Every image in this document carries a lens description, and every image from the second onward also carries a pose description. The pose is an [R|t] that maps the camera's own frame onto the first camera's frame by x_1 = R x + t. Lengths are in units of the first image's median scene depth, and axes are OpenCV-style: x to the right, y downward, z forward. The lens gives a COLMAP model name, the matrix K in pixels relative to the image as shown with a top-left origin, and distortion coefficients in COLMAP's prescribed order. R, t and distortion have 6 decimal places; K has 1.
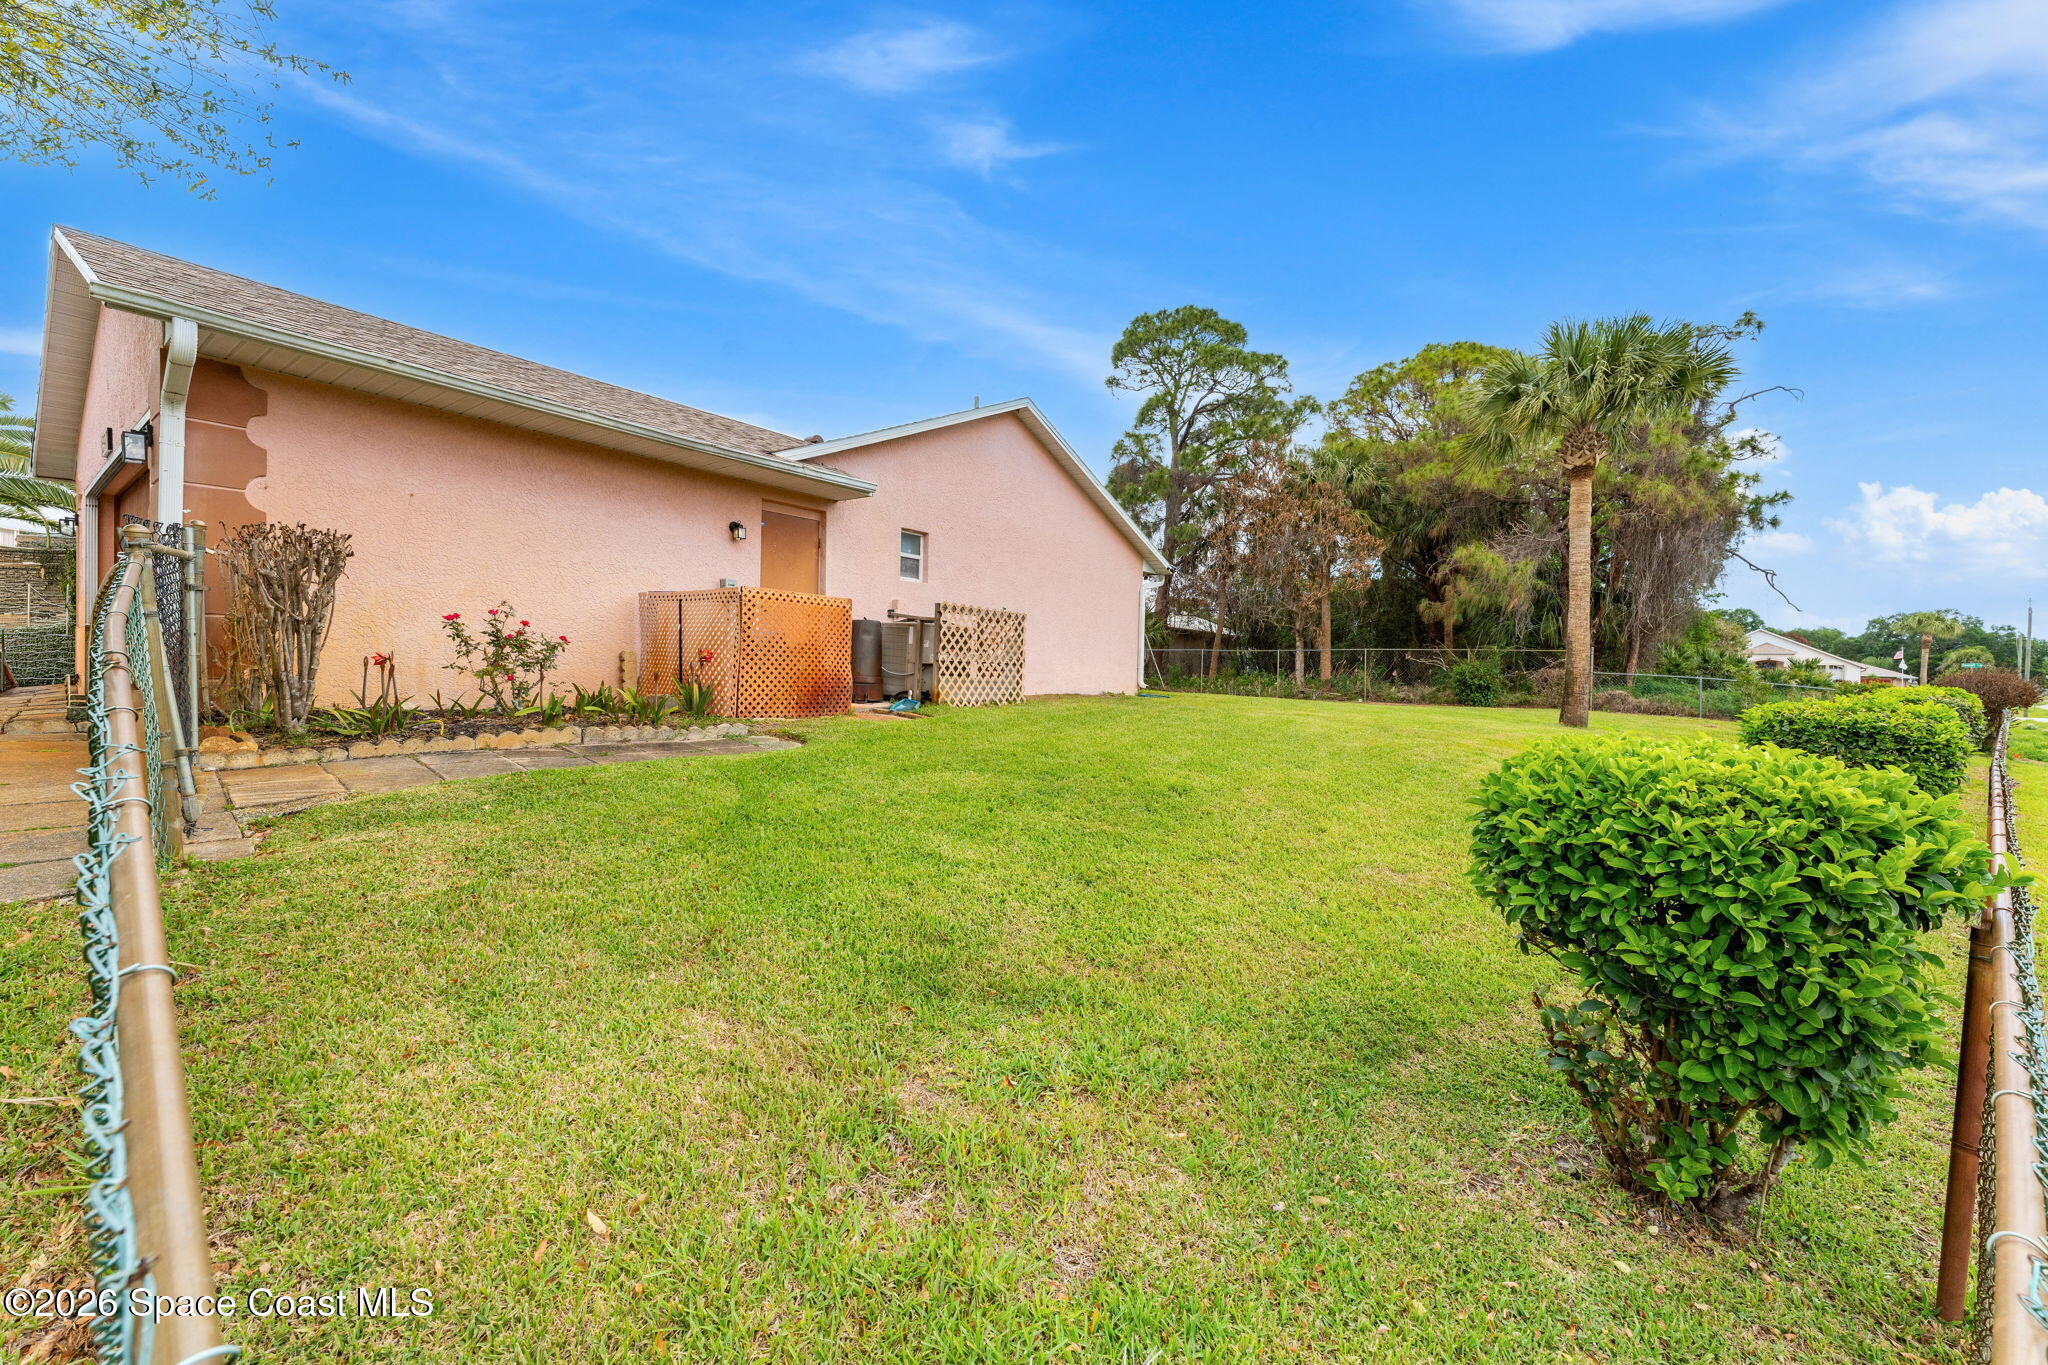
lens RADIAL K [[819.2, 0, 1024.7], [0, 819.2, 672.6], [0, 0, 1]] dist [0.000564, -0.000039]
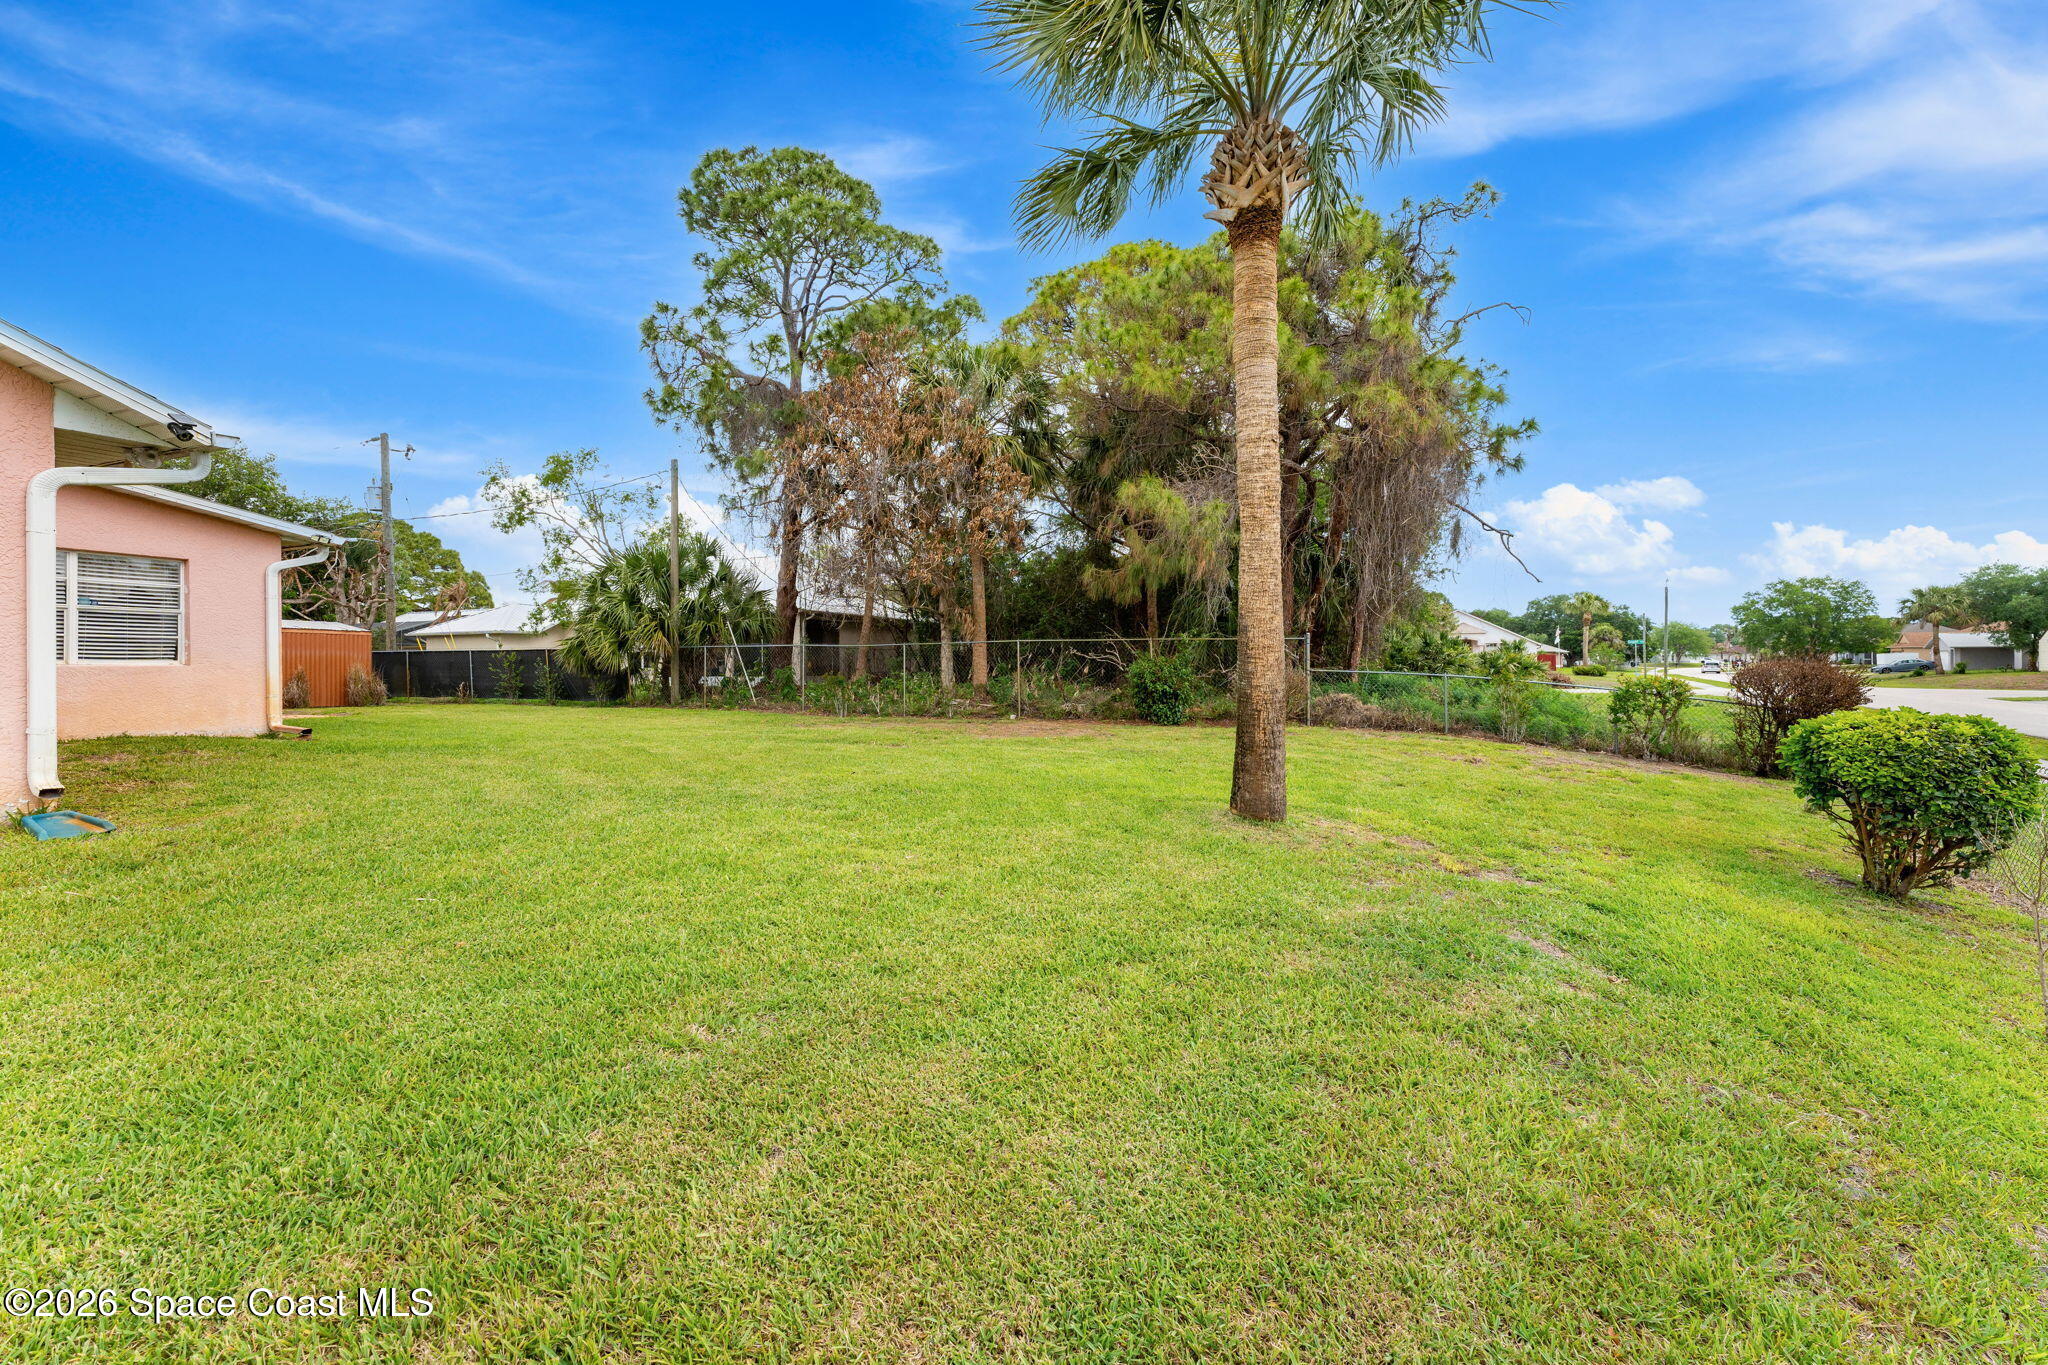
lens RADIAL K [[819.2, 0, 1024.7], [0, 819.2, 672.6], [0, 0, 1]] dist [0.000564, -0.000039]
pose [[0.966768, -0.031111, 0.253754, 0.274981], [0.027941, 0.999480, 0.016088, -0.014759], [-0.254122, -0.008463, 0.967135, 0.378161]]
